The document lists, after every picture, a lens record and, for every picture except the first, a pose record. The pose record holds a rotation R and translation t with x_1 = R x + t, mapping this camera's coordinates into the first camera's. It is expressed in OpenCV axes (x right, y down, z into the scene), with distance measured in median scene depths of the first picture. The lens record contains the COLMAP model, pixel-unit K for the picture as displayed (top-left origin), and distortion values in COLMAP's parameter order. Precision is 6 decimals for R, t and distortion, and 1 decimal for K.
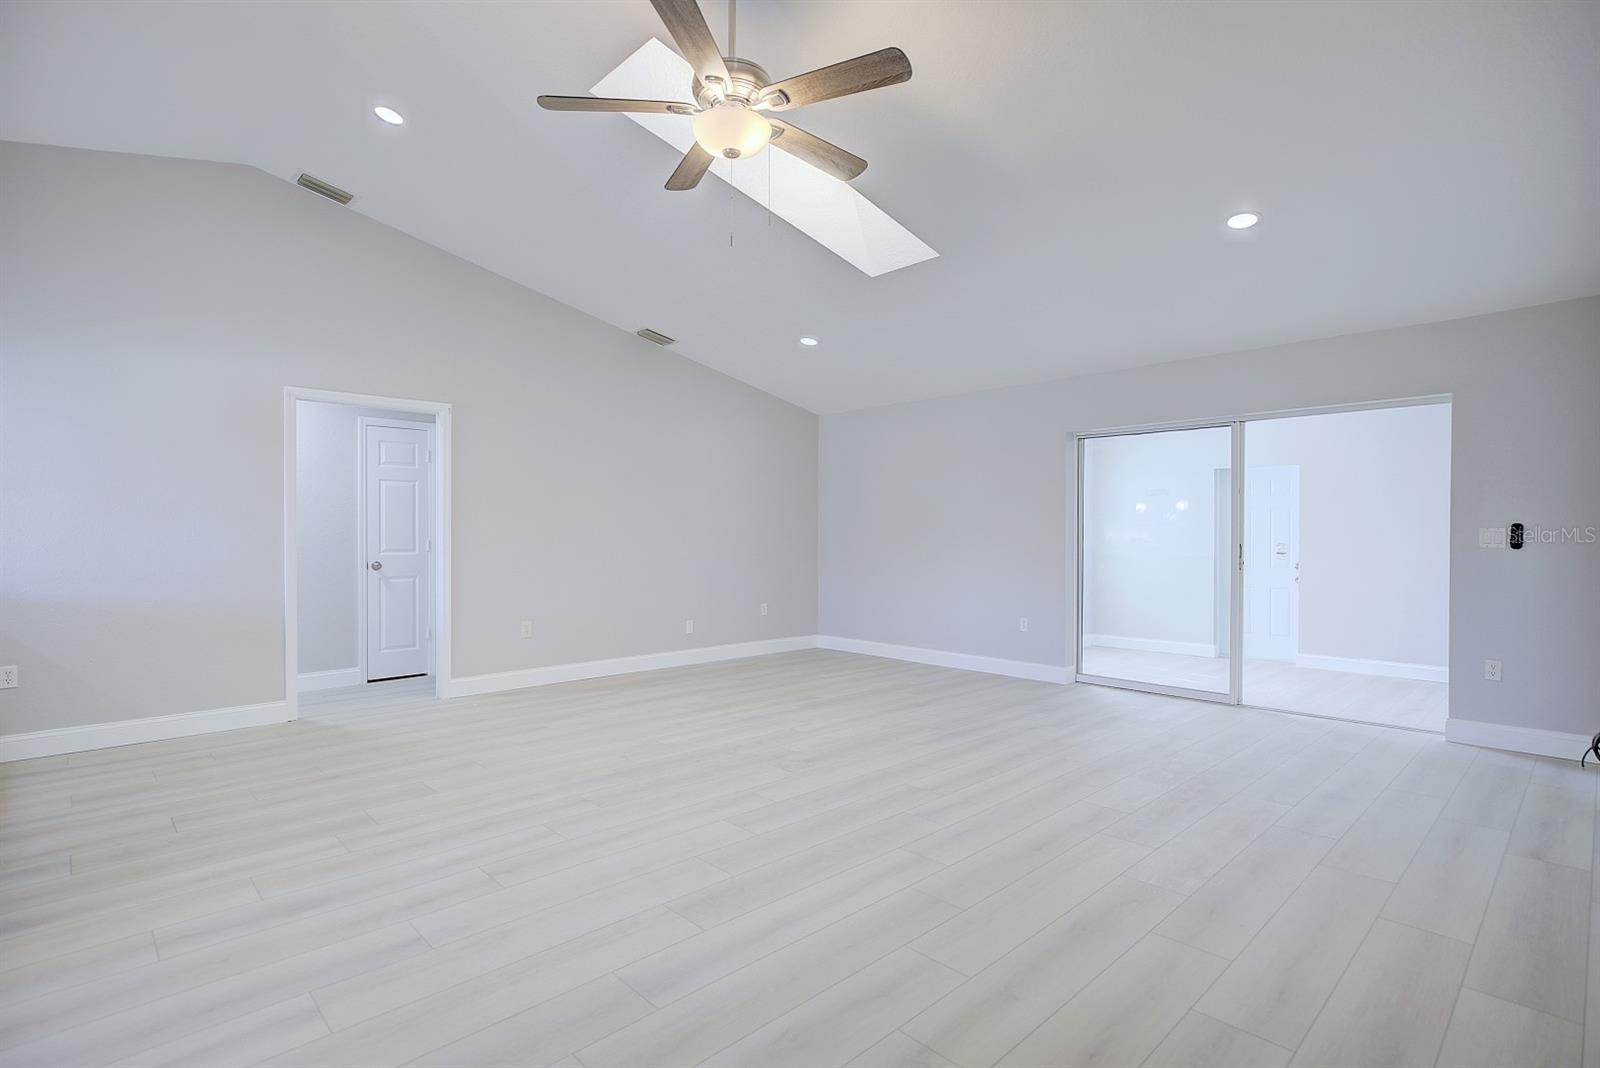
lens RADIAL K [[794.1, 0, 804.8], [0, 794.1, 534.3], [0, 0, 1]] dist [0.001218, 0.000144]
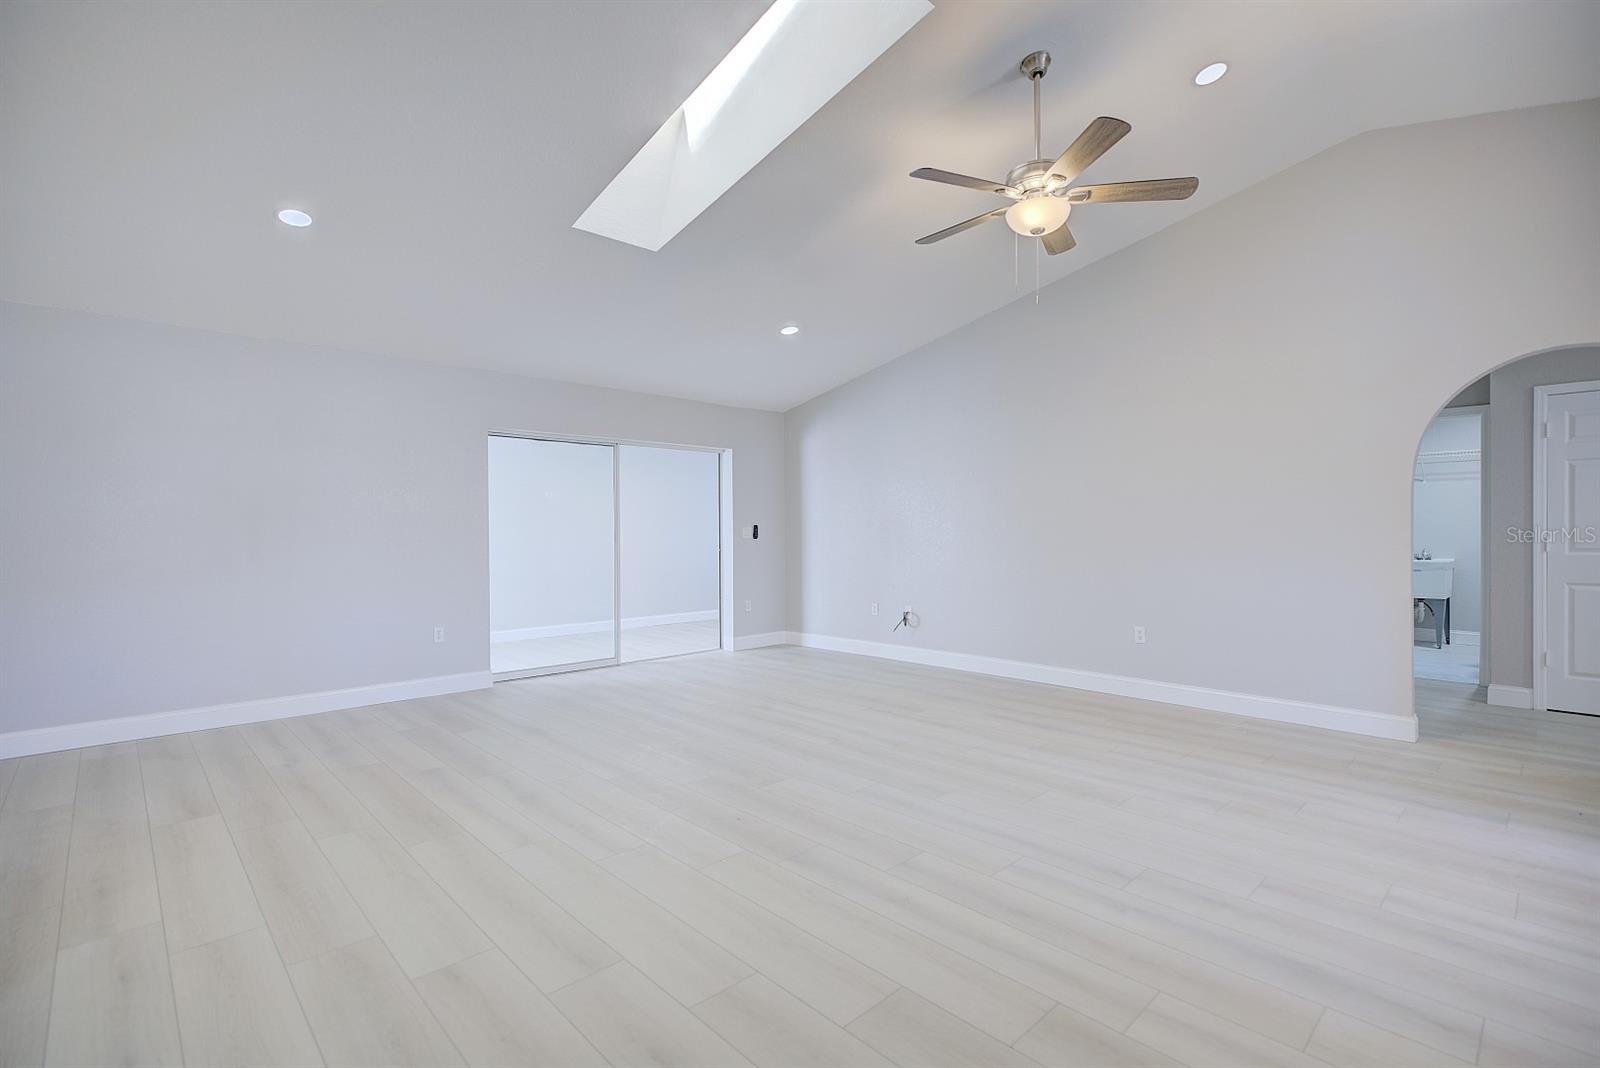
lens RADIAL K [[735.5, 0, 805.0], [0, 735.5, 532.8], [0, 0, 1]] dist [-0.006676, 0.001518]
pose [[-0.009824, -0.003168, 0.999947, -0.810579], [0.006505, 0.999974, 0.003232, -0.000357], [-0.999931, 0.006536, -0.009803, 0.884799]]
